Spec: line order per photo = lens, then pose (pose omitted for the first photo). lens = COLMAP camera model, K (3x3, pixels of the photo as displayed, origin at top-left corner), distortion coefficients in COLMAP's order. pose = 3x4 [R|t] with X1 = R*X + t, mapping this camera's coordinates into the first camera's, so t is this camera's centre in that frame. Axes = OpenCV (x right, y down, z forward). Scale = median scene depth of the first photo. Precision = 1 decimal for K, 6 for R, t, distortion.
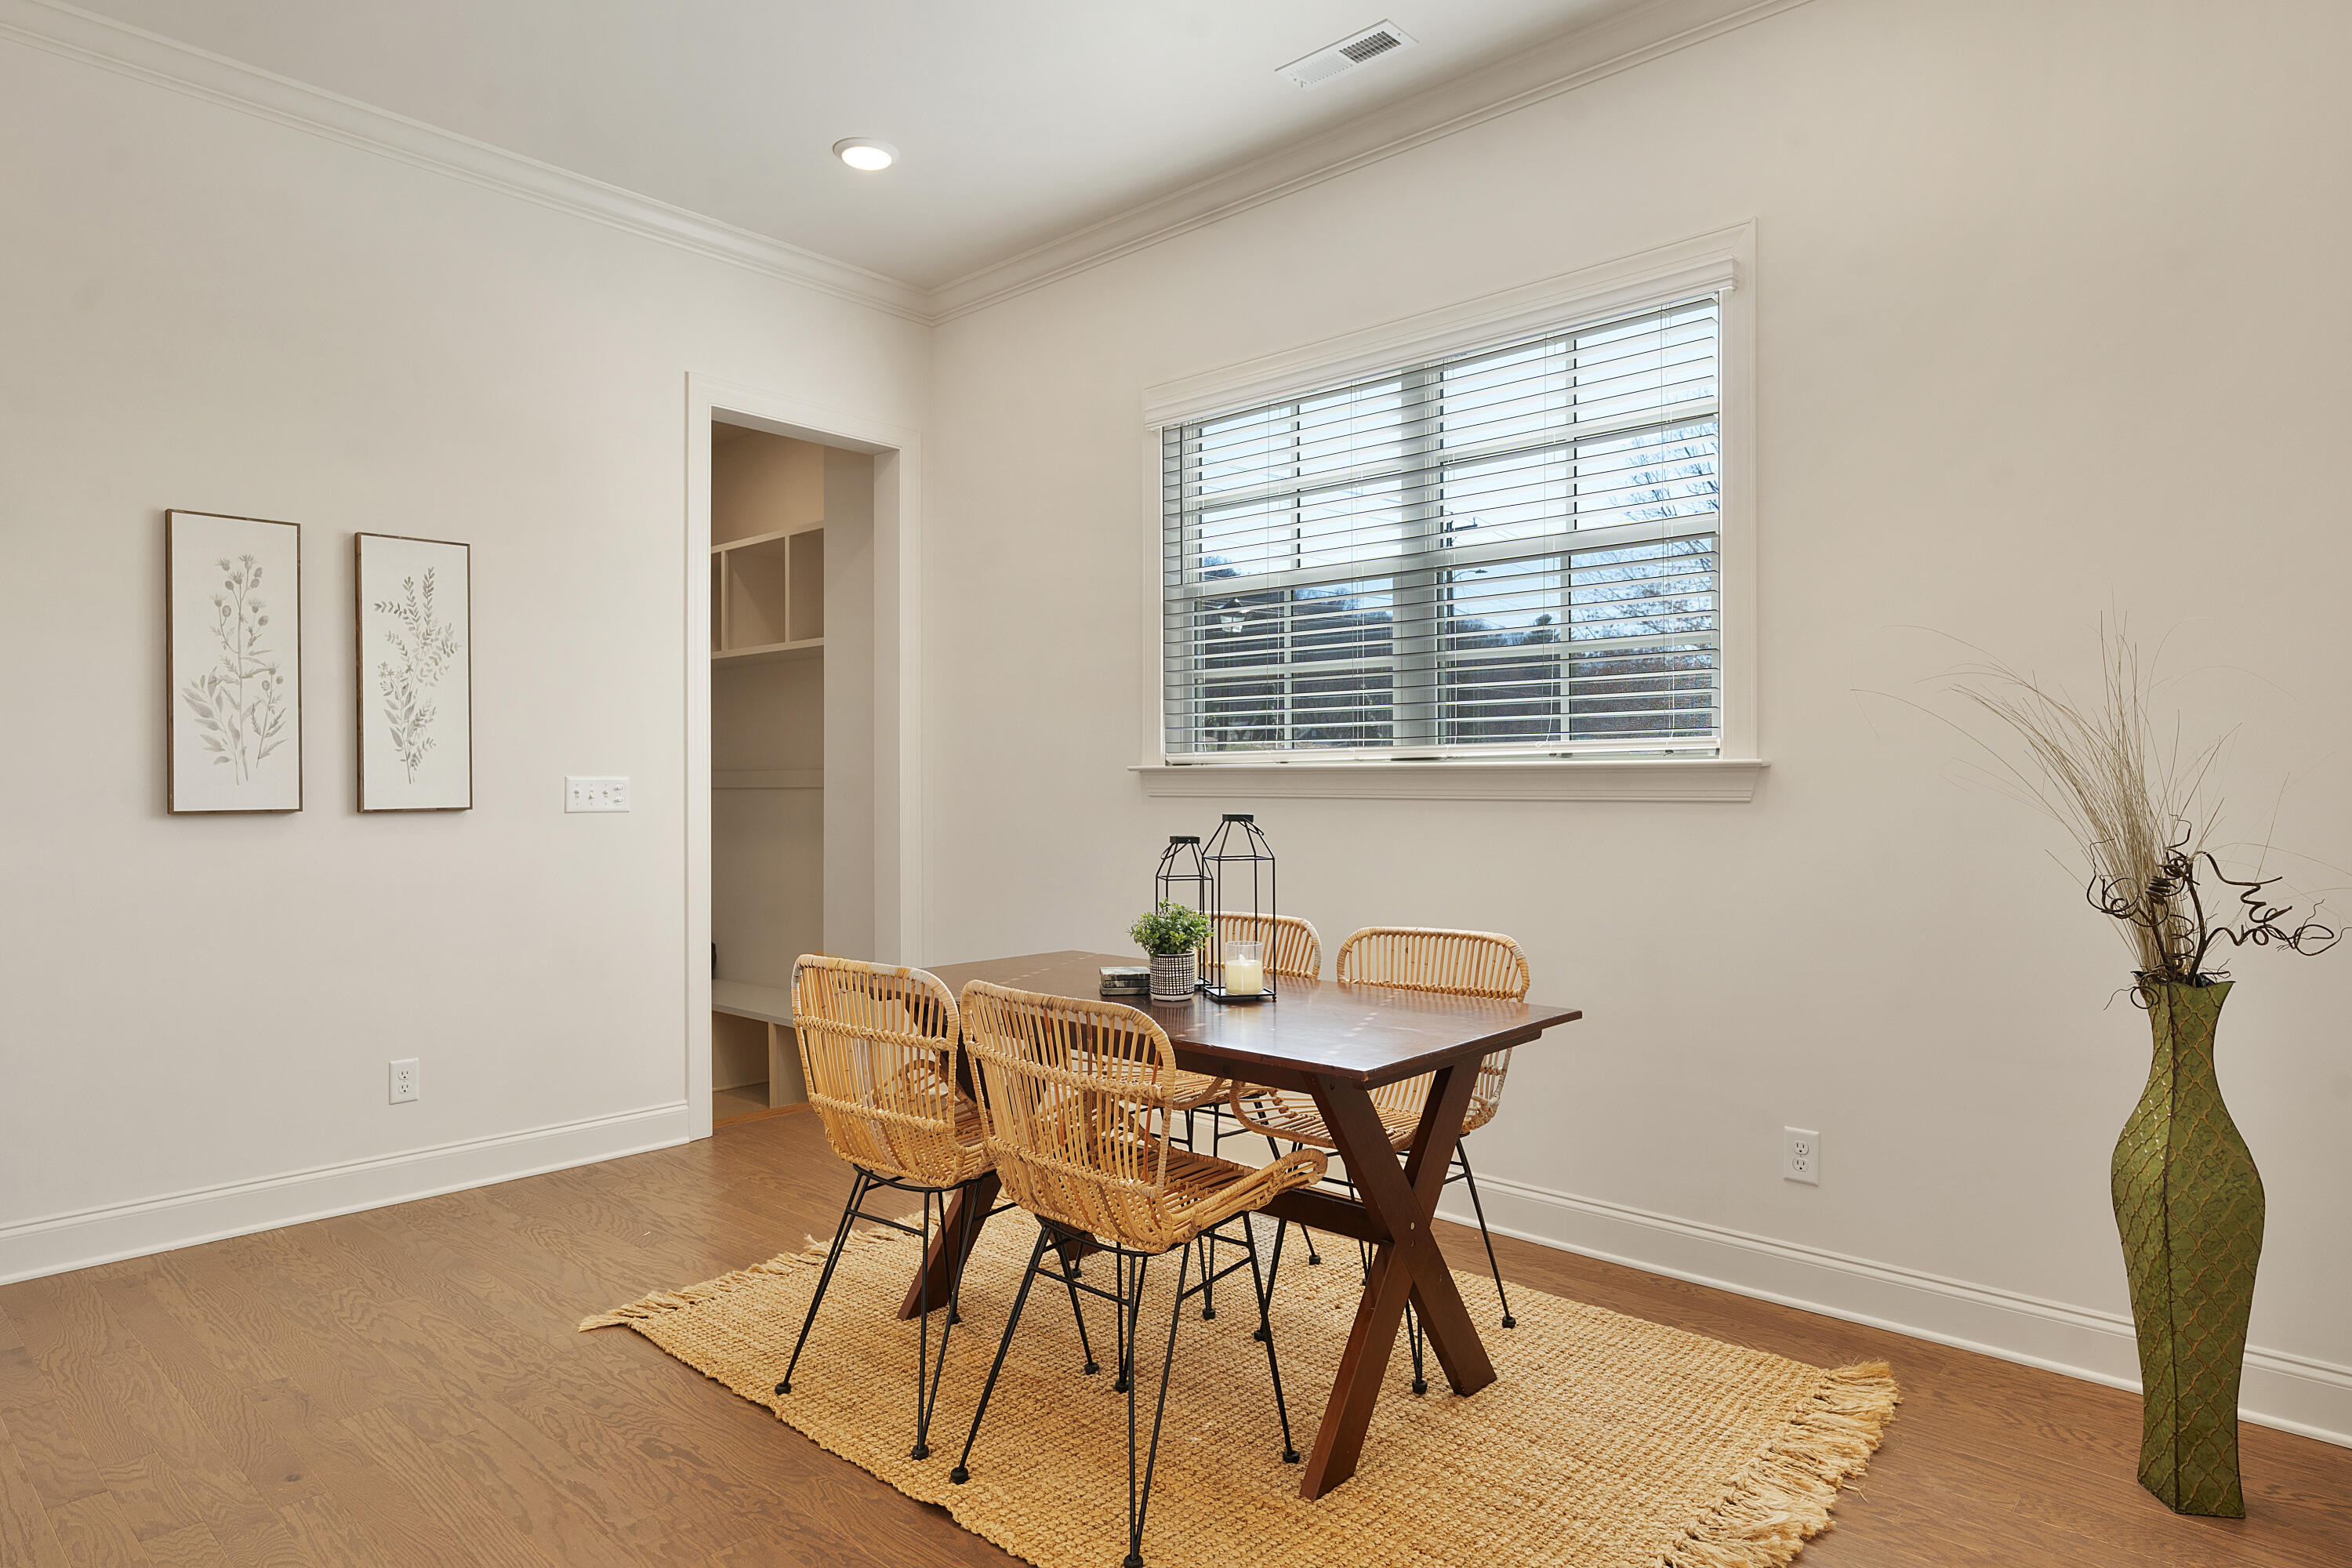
lens RADIAL K [[1363.4, 0, 1176.0], [0, 1363.4, 784.0], [0, 0, 1]] dist [-0.002493, 0.001755]
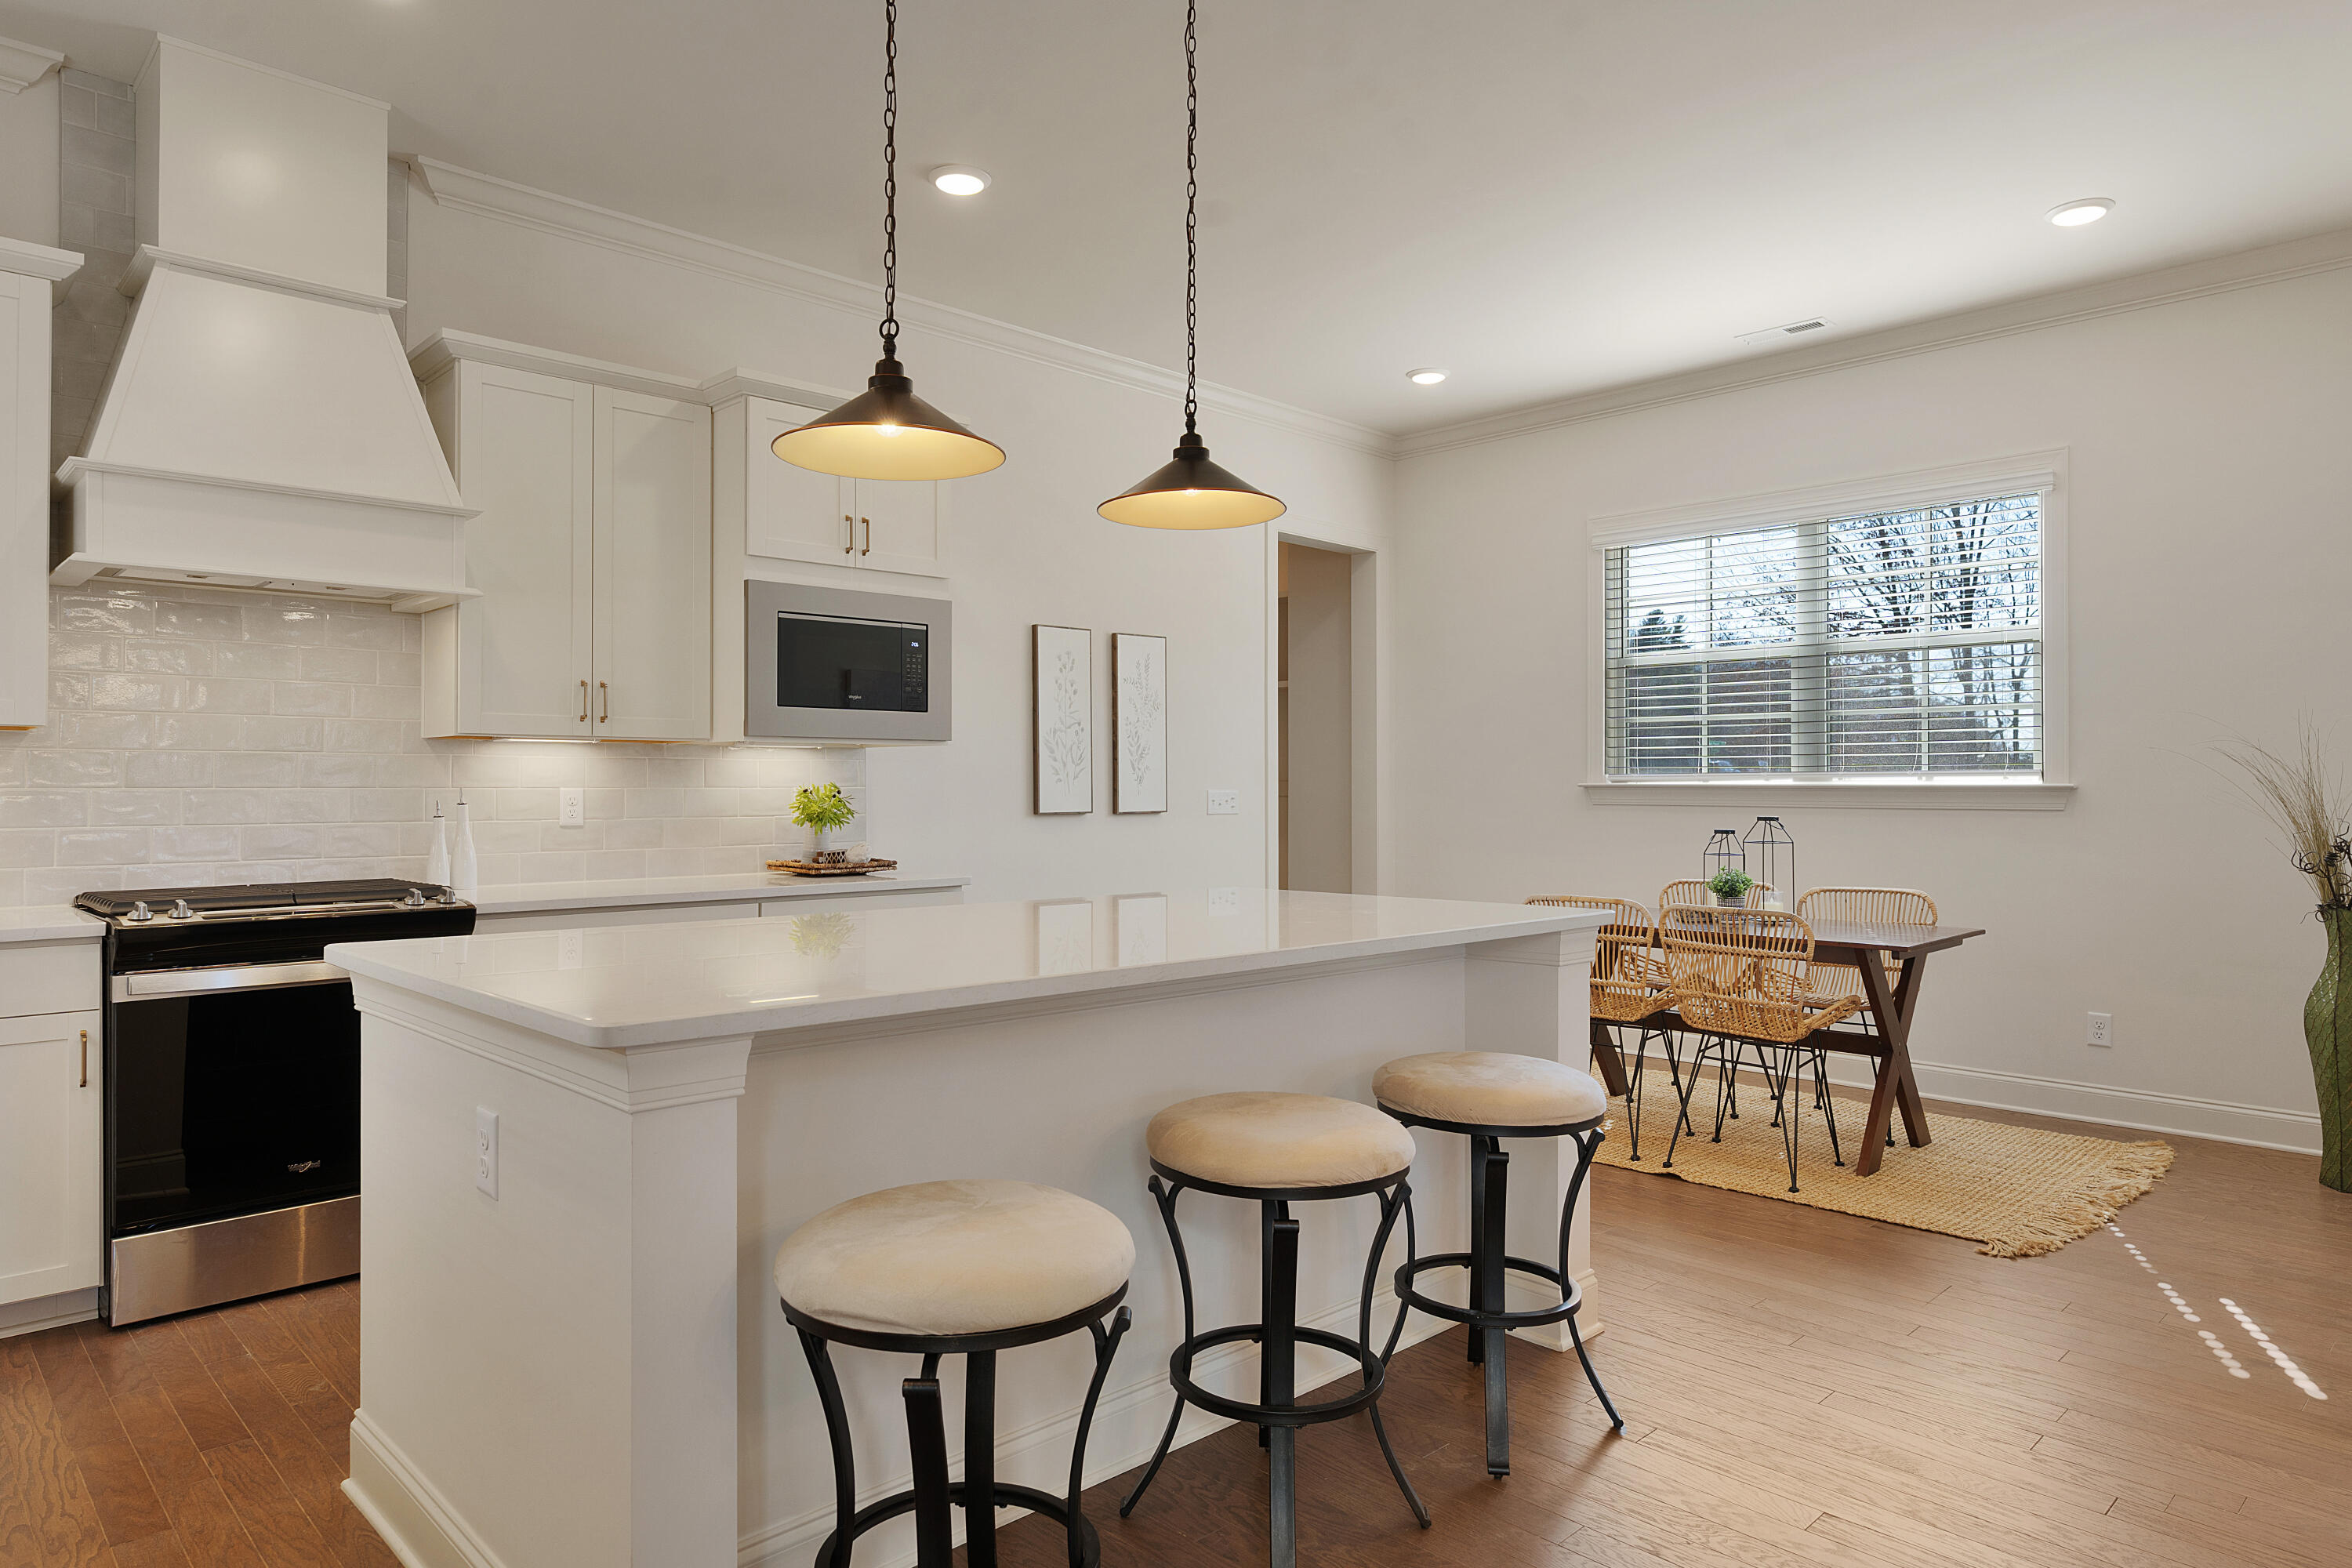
lens RADIAL K [[1420.8, 0, 1176.0], [0, 1420.8, 784.0], [0, 0, 1]] dist [0.005550, 0.000921]
pose [[0.998502, 0.002993, -0.054629, -0.469699], [-0.003158, 0.999991, -0.002938, -0.008808], [0.054620, 0.003106, 0.998502, -0.648176]]
